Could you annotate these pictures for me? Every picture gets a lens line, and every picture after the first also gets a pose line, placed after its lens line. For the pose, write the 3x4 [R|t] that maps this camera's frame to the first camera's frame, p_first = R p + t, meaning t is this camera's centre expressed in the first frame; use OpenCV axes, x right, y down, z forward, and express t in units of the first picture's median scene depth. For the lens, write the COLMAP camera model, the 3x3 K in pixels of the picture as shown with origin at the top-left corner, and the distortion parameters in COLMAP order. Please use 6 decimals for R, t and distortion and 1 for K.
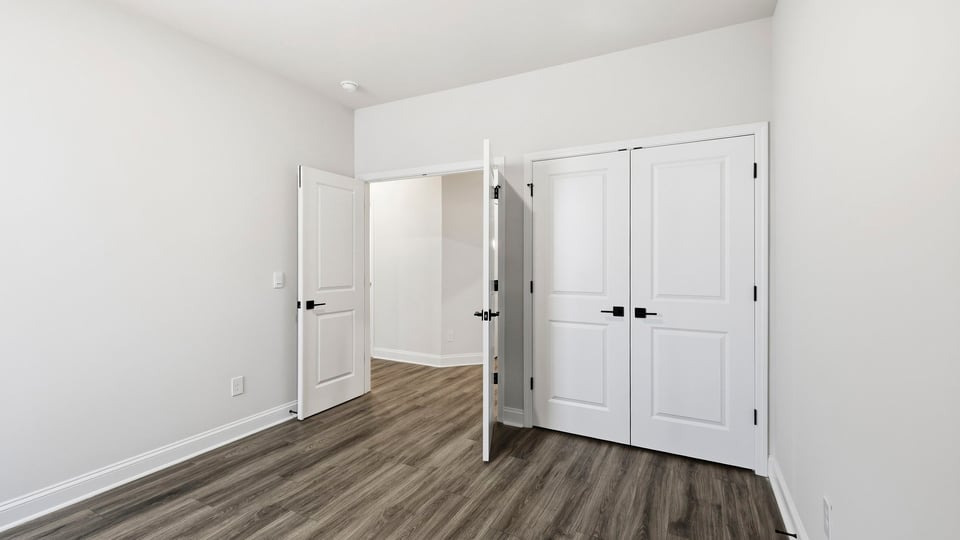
lens RADIAL K [[393.4, 0, 485.0], [0, 393.4, 259.2], [0, 0, 1]] dist [0.000891, 0.000030]
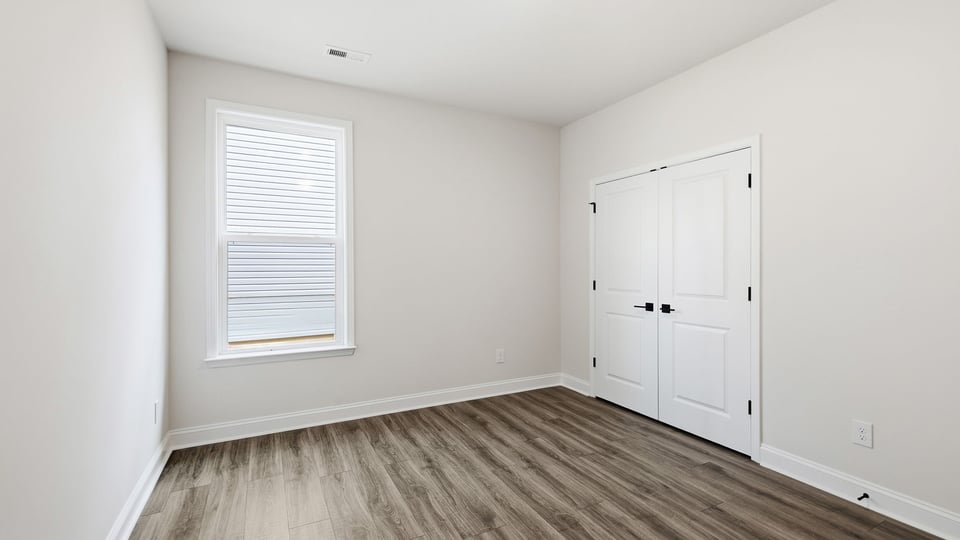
lens RADIAL K [[413.6, 0, 475.6], [0, 413.6, 264.6], [0, 0, 1]] dist [0.002613, 0.000048]
pose [[0.812753, -0.001050, -0.582607, 0.645918], [0.004765, 0.999977, 0.004846, -0.003170], [0.582589, -0.006715, 0.812739, -0.322317]]
